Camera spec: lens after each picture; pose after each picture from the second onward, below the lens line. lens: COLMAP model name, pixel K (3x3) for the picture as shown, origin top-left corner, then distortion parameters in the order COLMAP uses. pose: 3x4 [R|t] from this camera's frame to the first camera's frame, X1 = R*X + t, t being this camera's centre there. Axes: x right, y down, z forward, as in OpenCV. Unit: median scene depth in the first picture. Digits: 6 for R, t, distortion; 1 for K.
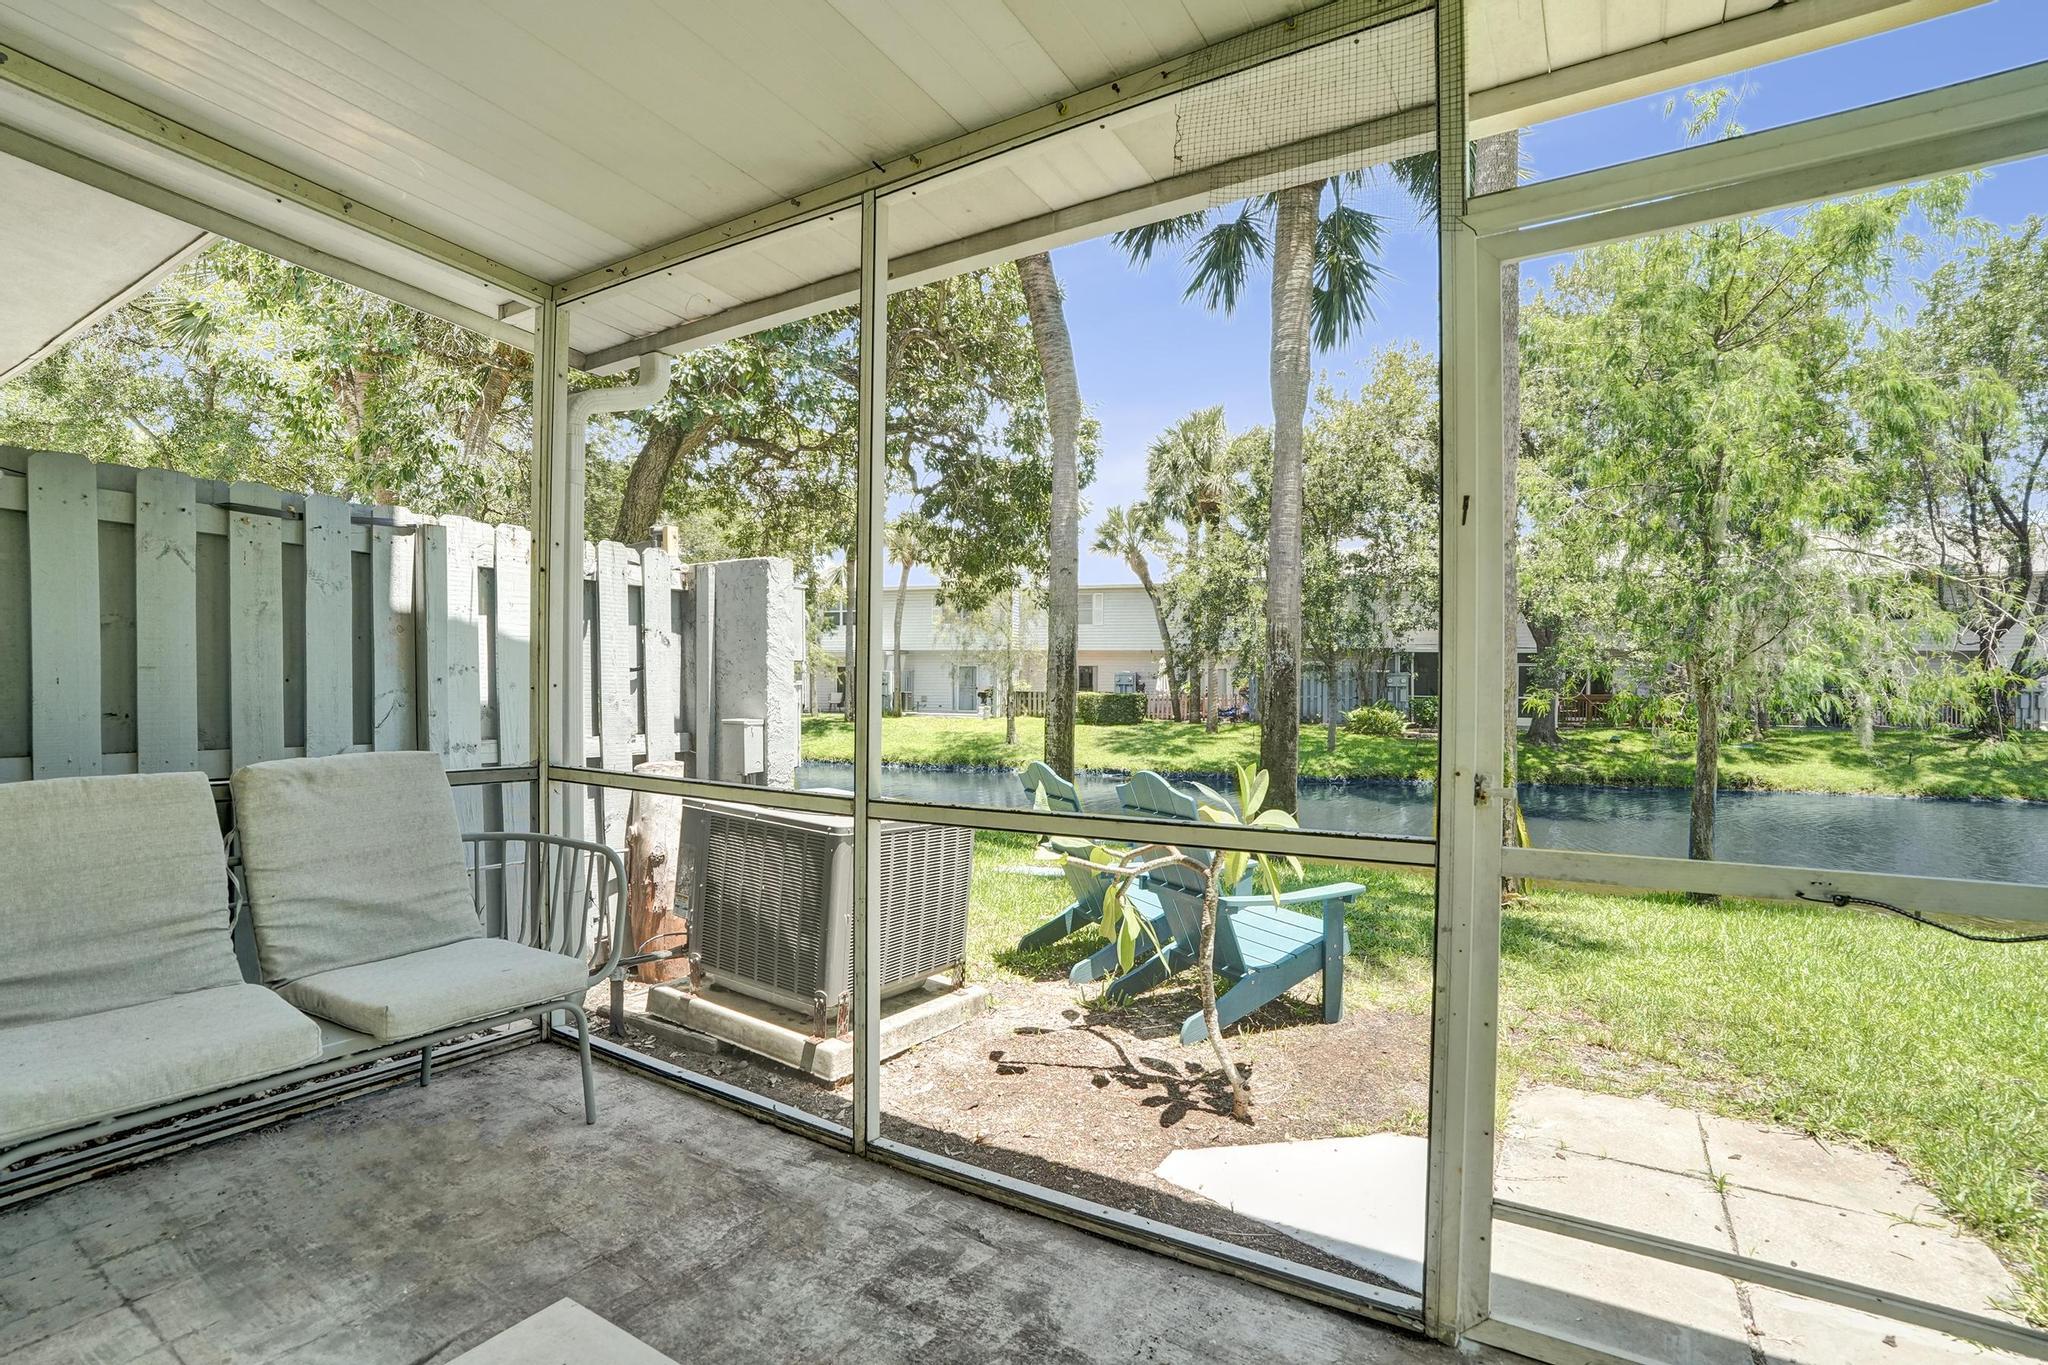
lens RADIAL K [[968.4, 0, 1066.8], [0, 968.4, 704.7], [0, 0, 1]] dist [-0.045132, 0.013304]
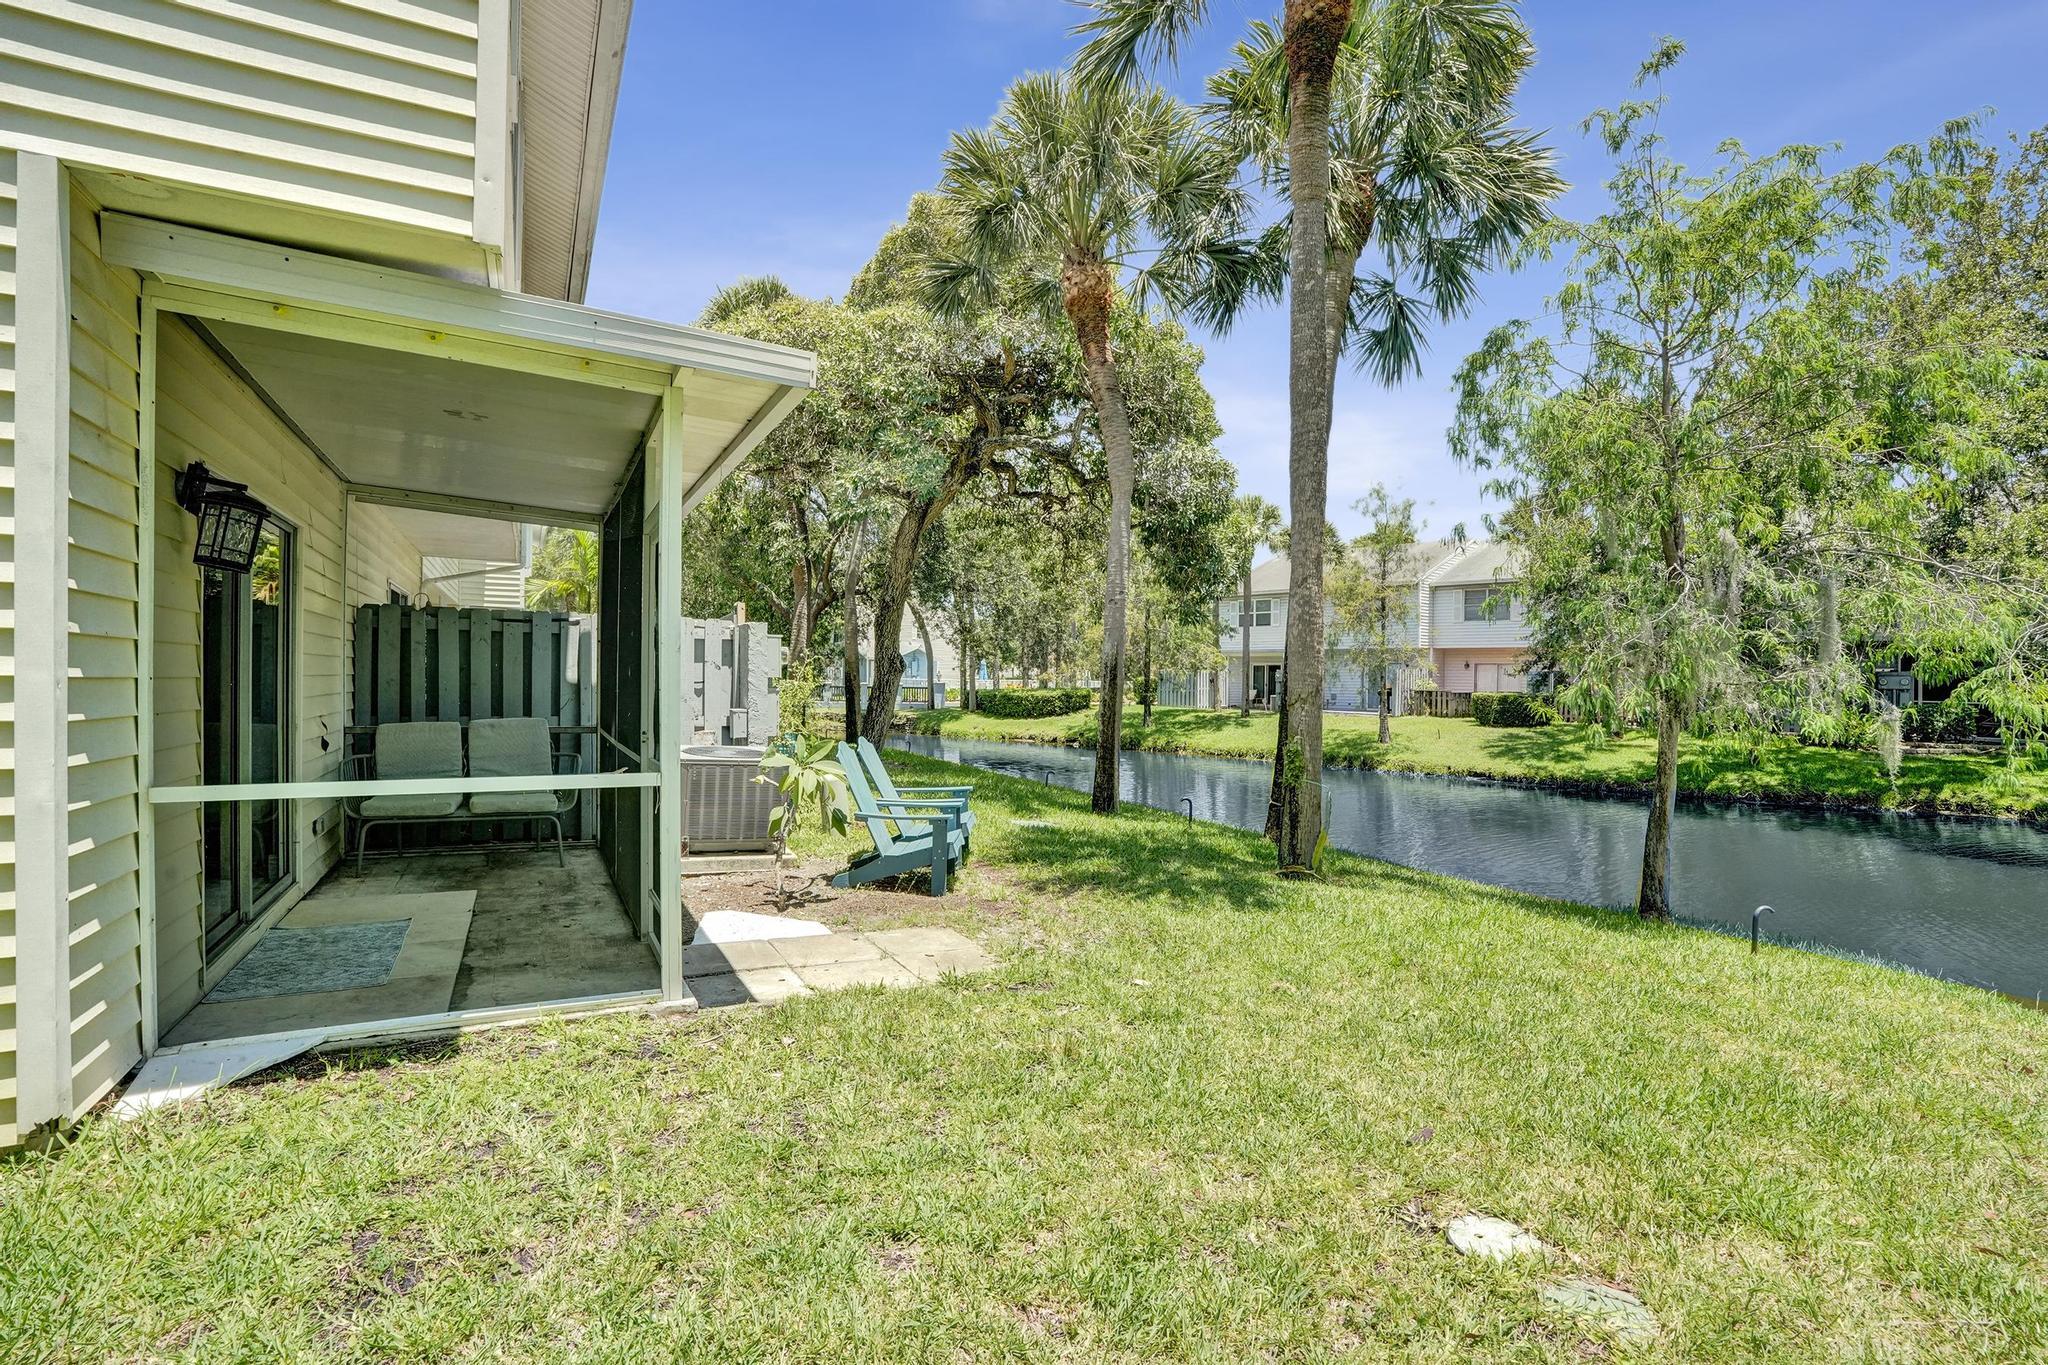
lens RADIAL K [[968.4, 0, 1035.2], [0, 968.4, 685.5], [0, 0, 1]] dist [-0.045132, 0.013304]
pose [[0.854061, 0.002724, -0.520166, 1.140880], [-0.011363, 0.999845, -0.013421, -0.012018], [0.520049, 0.017373, 0.853960, -0.306514]]
